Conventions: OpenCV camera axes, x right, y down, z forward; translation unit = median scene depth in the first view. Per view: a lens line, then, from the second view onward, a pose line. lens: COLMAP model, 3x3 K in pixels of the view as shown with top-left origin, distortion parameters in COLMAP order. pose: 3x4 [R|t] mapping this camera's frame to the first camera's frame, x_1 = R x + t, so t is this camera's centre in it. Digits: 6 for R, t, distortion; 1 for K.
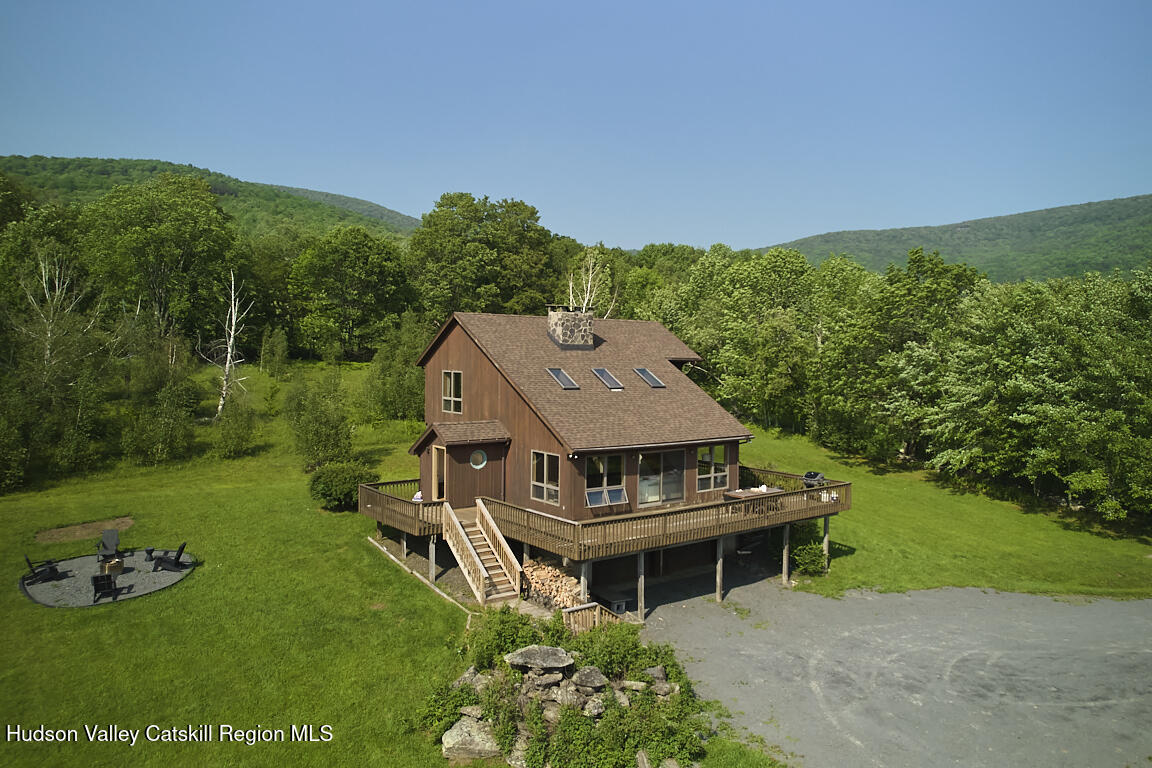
lens RADIAL K [[770.3, 0, 576.0], [0, 770.3, 384.0], [0, 0, 1]] dist [-0.009793, 0.000779]
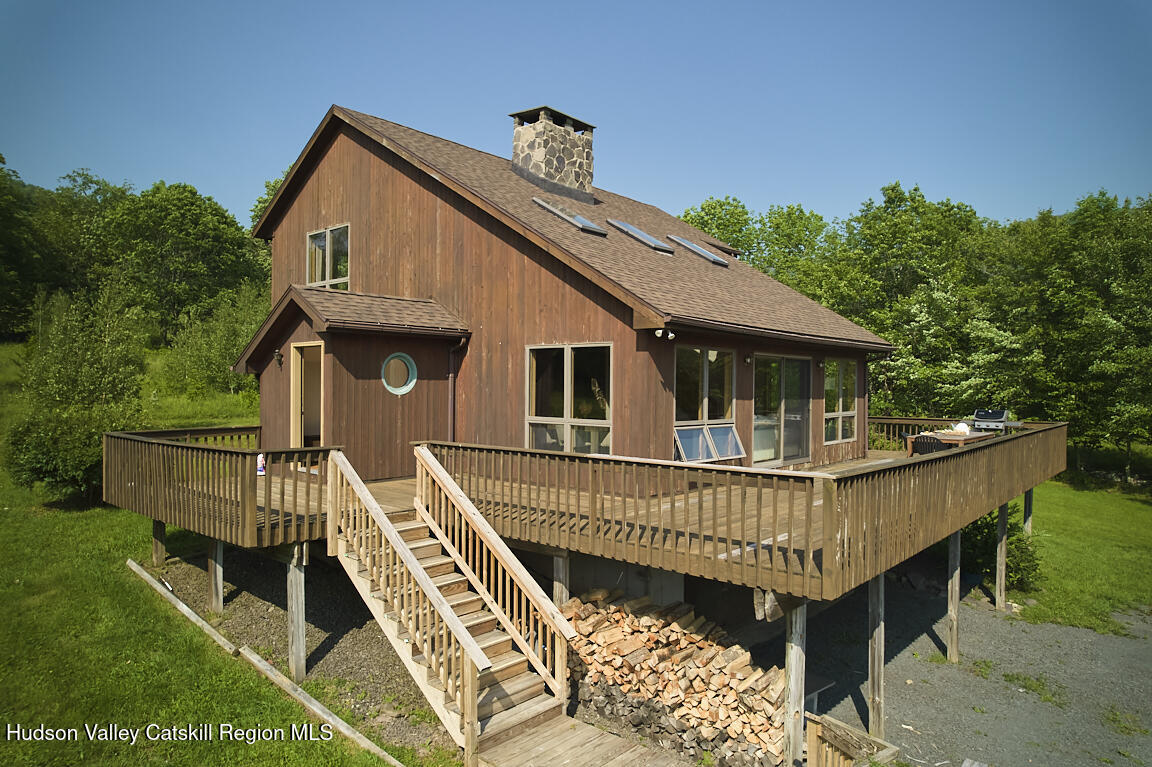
lens RADIAL K [[722.2, 0, 571.1], [0, 722.2, 401.9], [0, 0, 1]] dist [-0.021305, 0.002432]
pose [[0.979410, -0.005097, 0.201816, -0.120824], [0.006525, 0.999958, -0.006413, 0.124646], [-0.201775, 0.007598, 0.979402, 0.606571]]
